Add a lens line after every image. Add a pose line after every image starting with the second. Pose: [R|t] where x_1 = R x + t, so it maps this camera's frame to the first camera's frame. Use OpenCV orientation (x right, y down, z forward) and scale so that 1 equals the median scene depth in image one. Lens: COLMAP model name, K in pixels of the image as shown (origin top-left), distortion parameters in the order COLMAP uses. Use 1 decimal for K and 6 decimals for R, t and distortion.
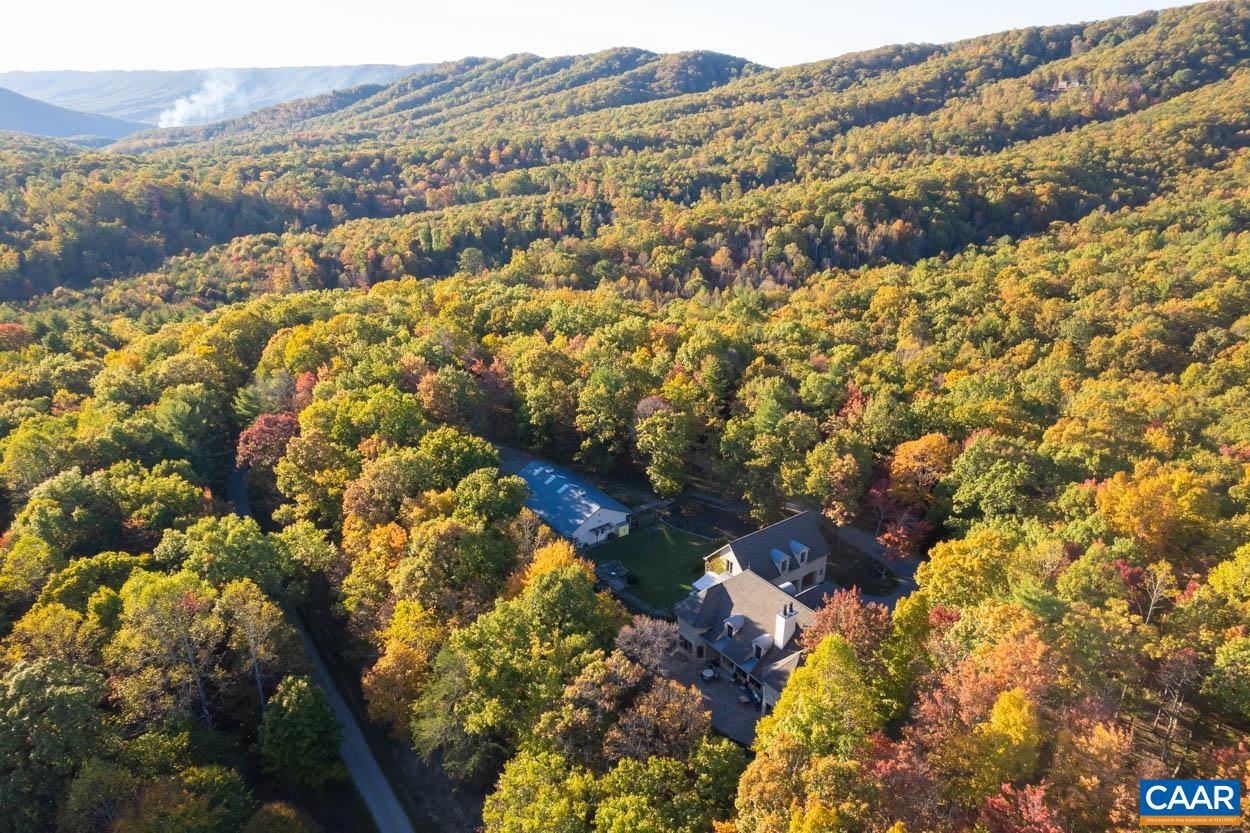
lens RADIAL K [[796.3, 0, 629.0], [0, 796.3, 421.9], [0, 0, 1]] dist [-0.078874, 0.071776]
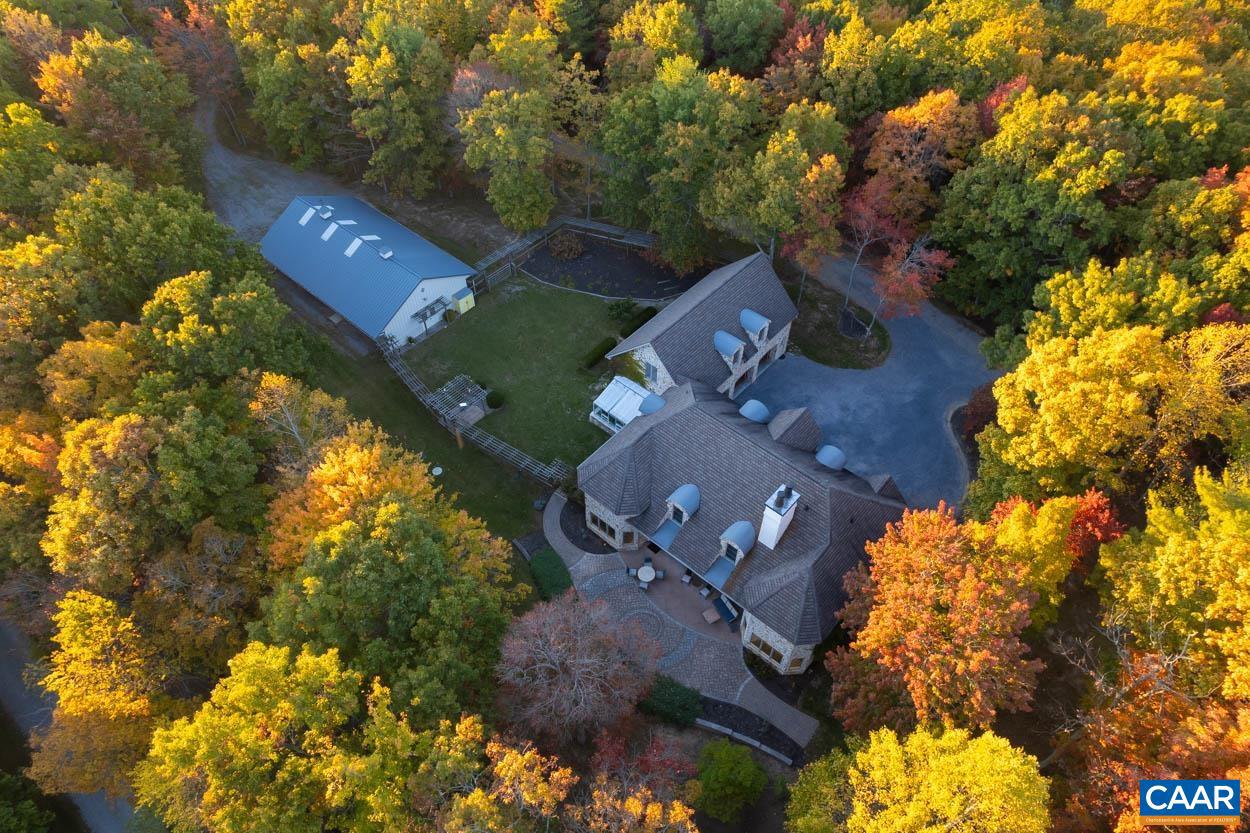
lens RADIAL K [[796.3, 0, 629.0], [0, 796.3, 421.9], [0, 0, 1]] dist [-0.078874, 0.071776]
pose [[0.974919, -0.168205, 0.145743, 0.003165], [0.083041, 0.882467, 0.462986, -0.016272], [-0.206490, -0.439271, 0.874301, 0.103565]]
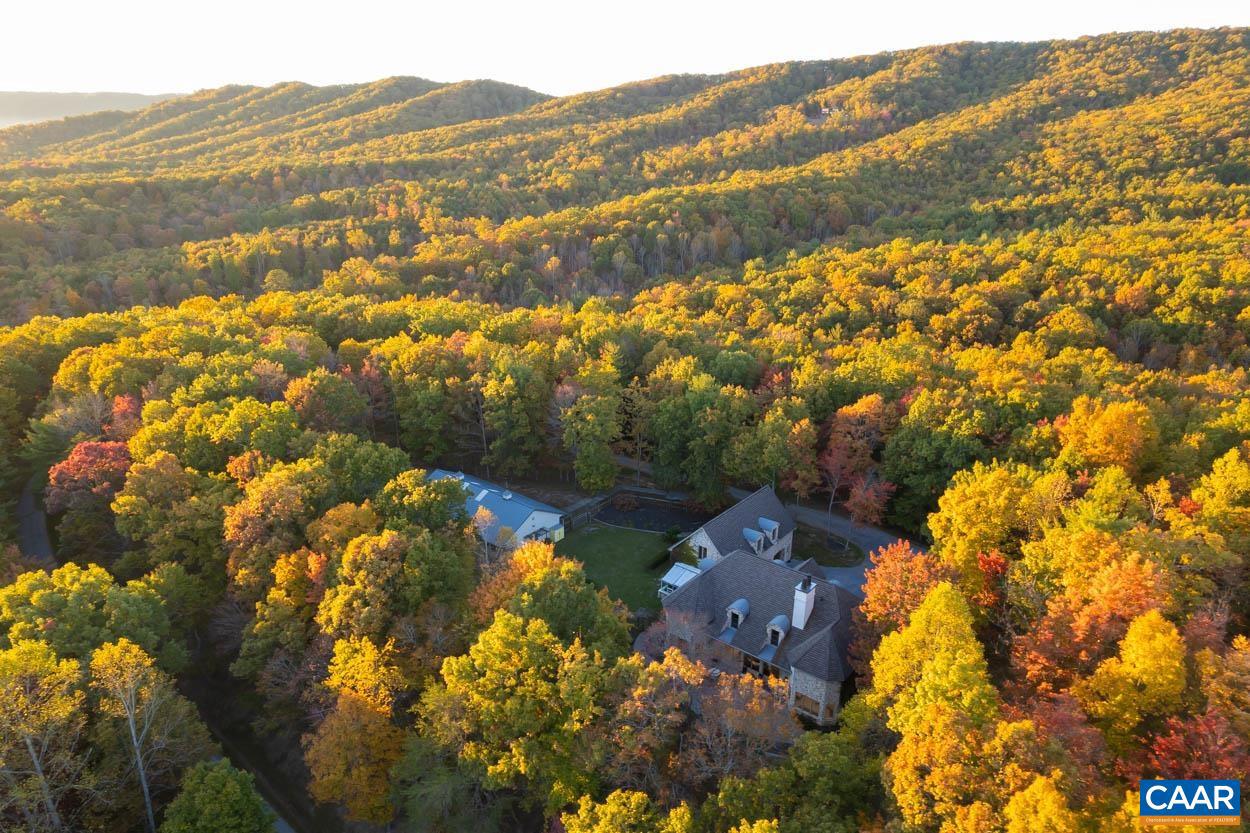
lens RADIAL K [[796.3, 0, 629.0], [0, 796.3, 421.9], [0, 0, 1]] dist [-0.078874, 0.071776]
pose [[0.966007, -0.083866, 0.244534, -0.036789], [0.092985, 0.995329, -0.025965, 0.011699], [-0.241214, 0.047820, 0.969293, 0.033991]]
